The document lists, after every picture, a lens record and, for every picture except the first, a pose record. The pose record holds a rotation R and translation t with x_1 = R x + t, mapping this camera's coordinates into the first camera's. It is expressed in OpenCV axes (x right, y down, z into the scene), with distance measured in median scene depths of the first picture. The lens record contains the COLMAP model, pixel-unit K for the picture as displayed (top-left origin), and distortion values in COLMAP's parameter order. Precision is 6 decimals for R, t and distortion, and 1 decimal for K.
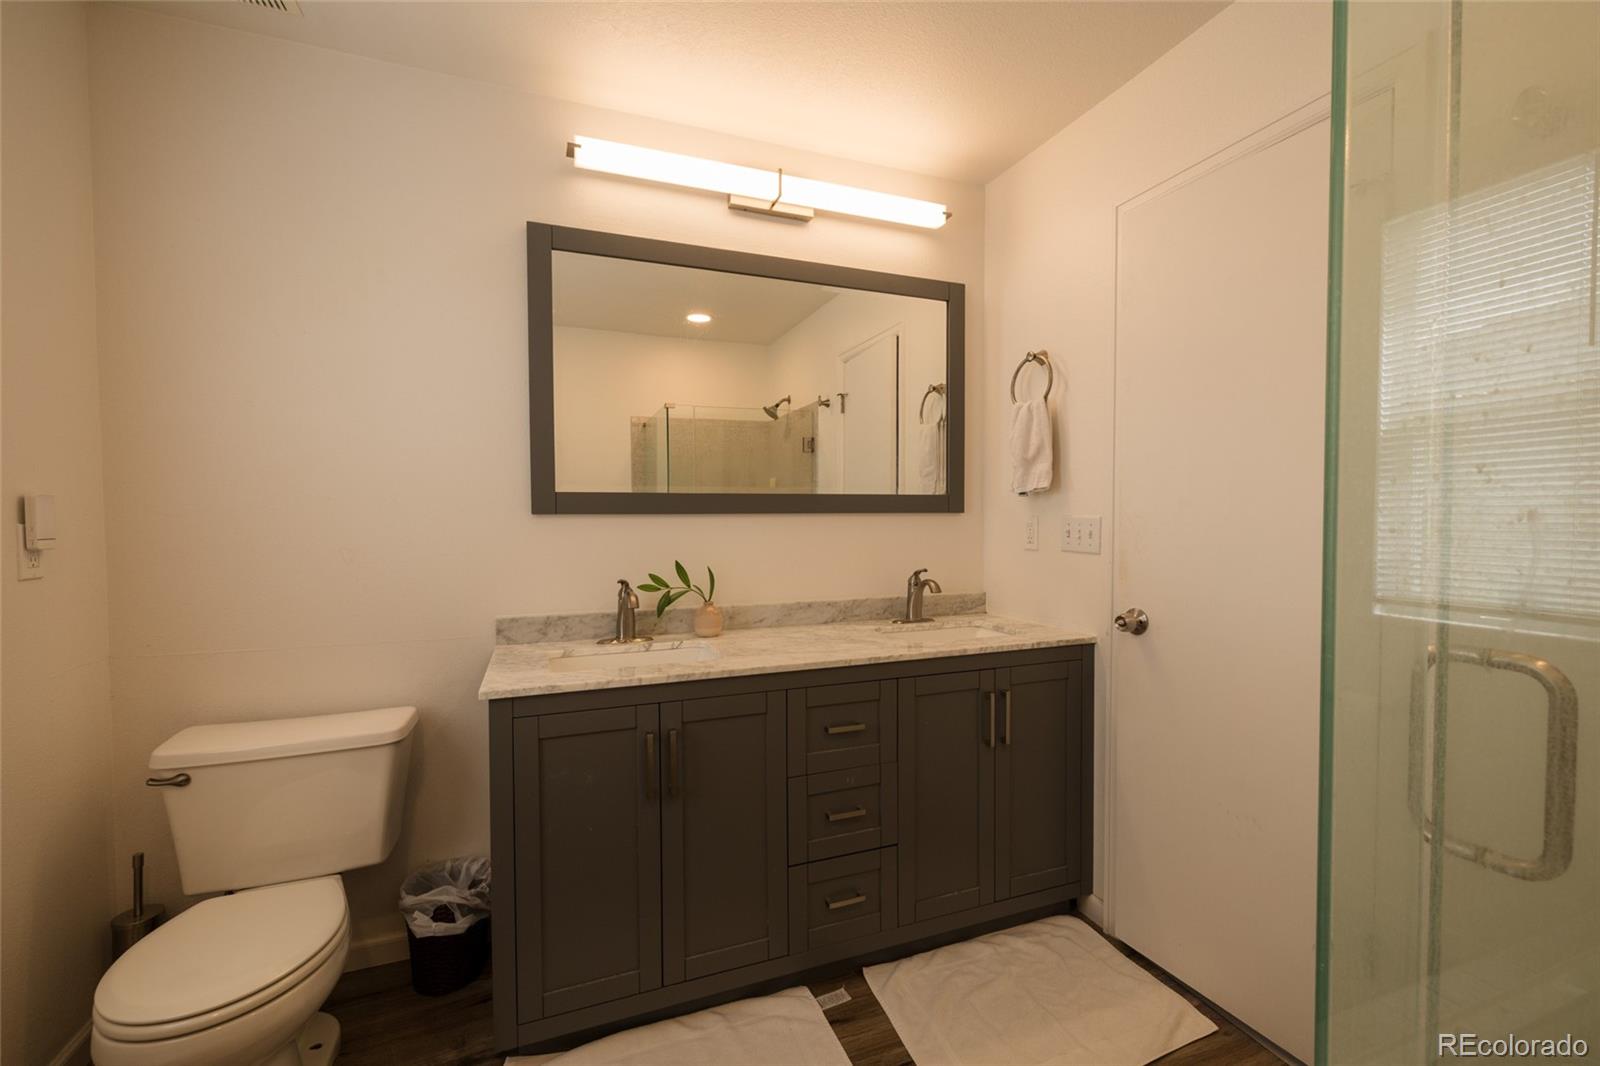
lens RADIAL K [[693.0, 0, 812.5], [0, 693.0, 535.4], [0, 0, 1]] dist [0.000266, 0.000683]
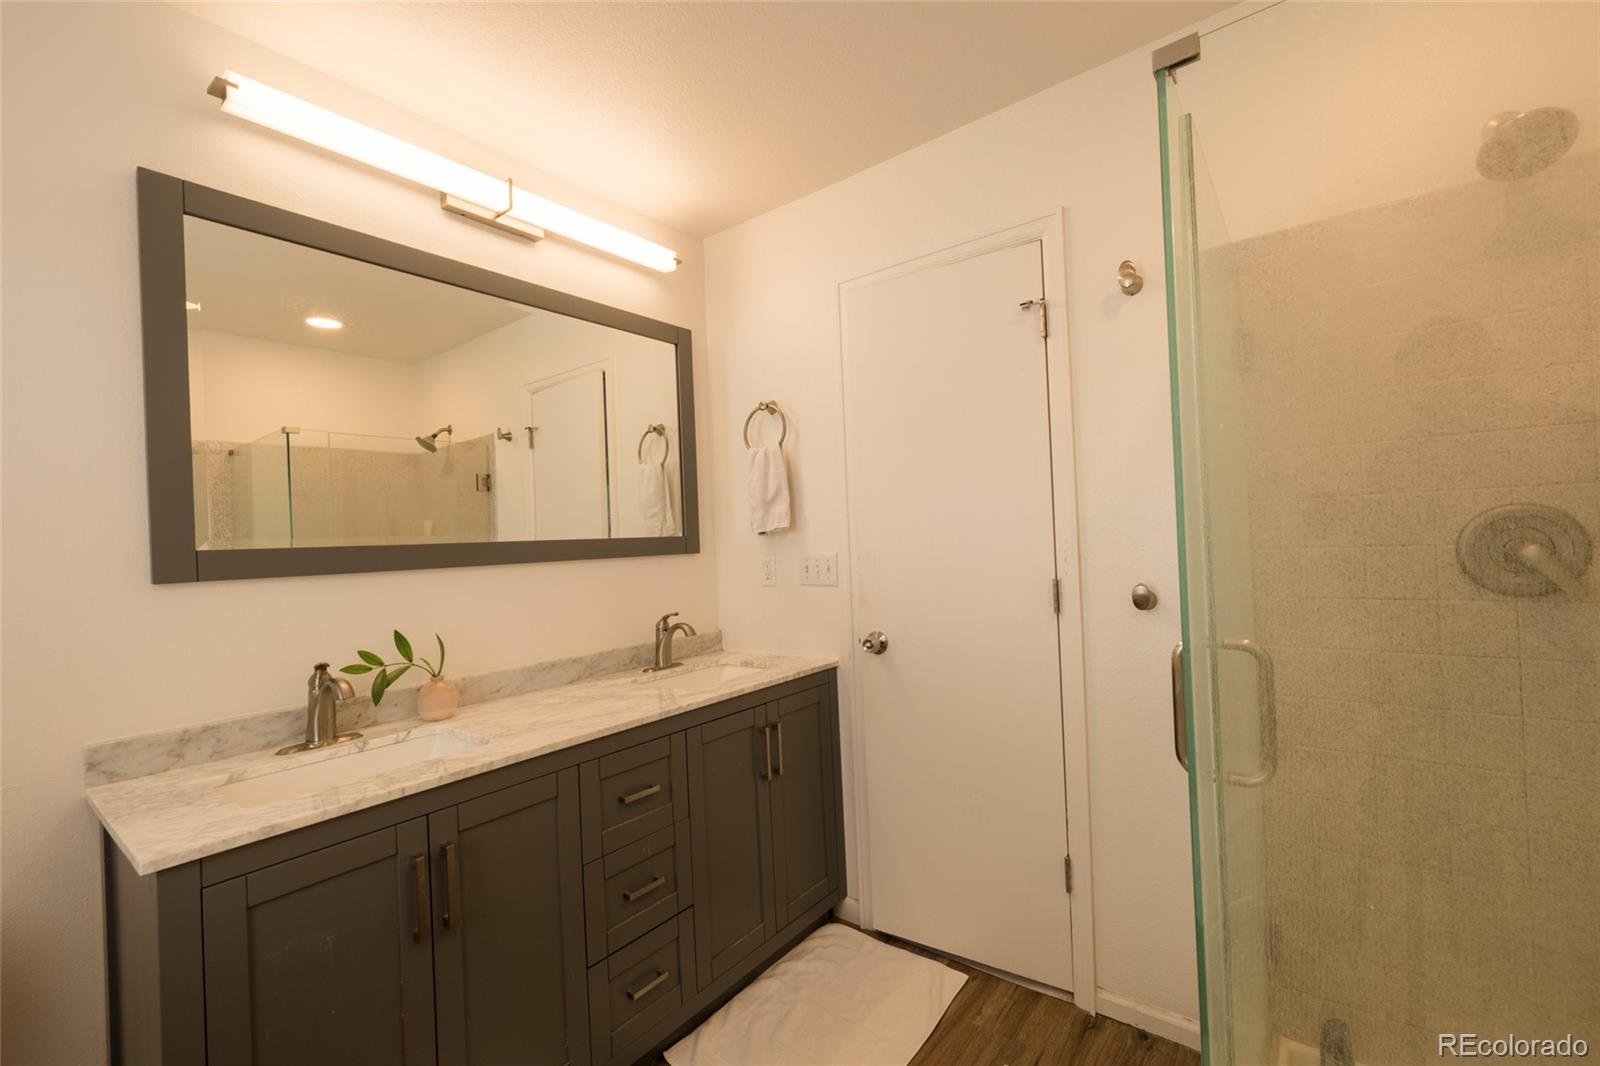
lens RADIAL K [[693.0, 0, 810.8], [0, 693.0, 532.4], [0, 0, 1]] dist [0.000266, 0.000683]
pose [[0.848414, -0.027506, 0.528618, -0.207455], [0.055535, 0.997763, -0.037215, -0.019205], [-0.526411, 0.060931, 0.848044, 0.066310]]
